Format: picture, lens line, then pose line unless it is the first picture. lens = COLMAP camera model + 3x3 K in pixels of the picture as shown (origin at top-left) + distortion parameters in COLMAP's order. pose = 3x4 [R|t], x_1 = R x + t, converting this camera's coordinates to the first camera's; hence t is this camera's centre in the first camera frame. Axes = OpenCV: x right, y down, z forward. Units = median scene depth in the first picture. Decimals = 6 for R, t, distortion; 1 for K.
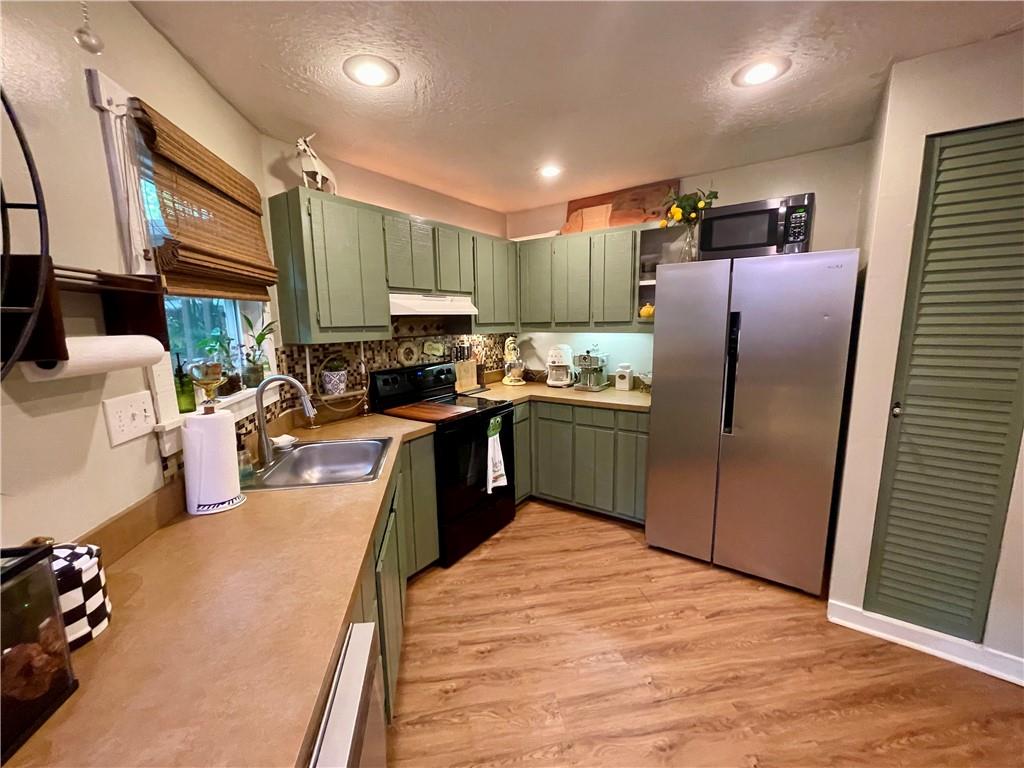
lens RADIAL K [[411.4, 0, 514.7], [0, 411.4, 384.9], [0, 0, 1]] dist [0.000552, 0.000079]
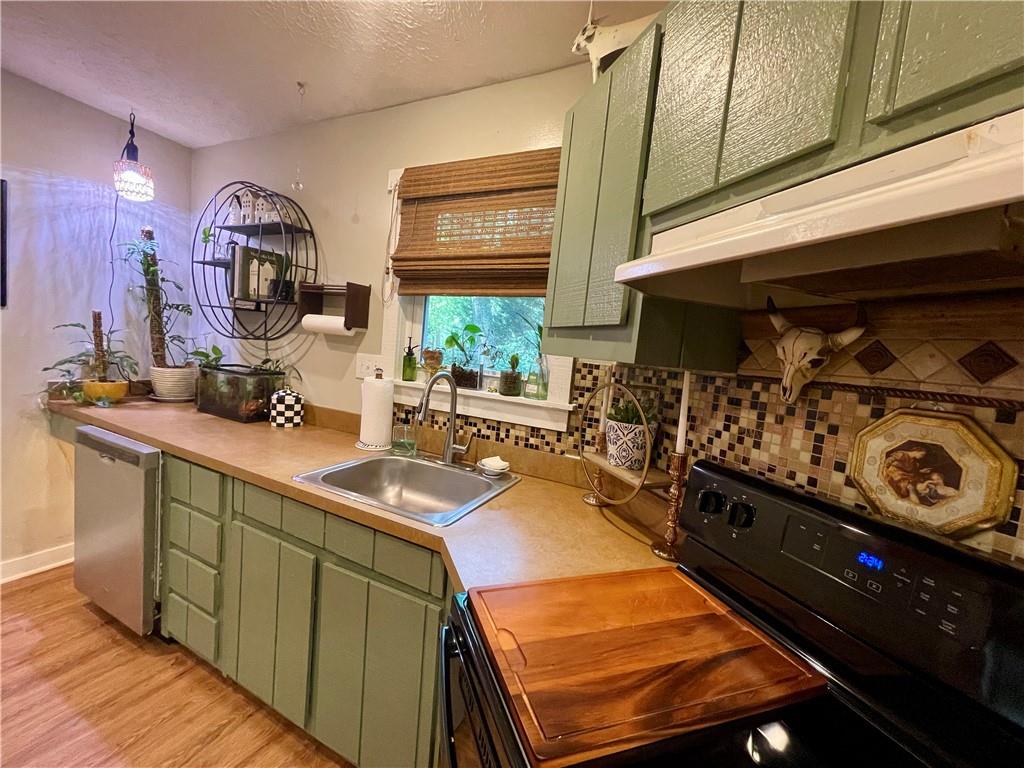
lens RADIAL K [[411.4, 0, 504.5], [0, 411.4, 386.4], [0, 0, 1]] dist [0.000552, 0.000079]
pose [[-0.596095, 0.036716, -0.802074, 0.052338], [-0.204855, 0.958938, 0.196143, -0.125555], [0.776341, 0.281229, -0.564097, 1.013468]]
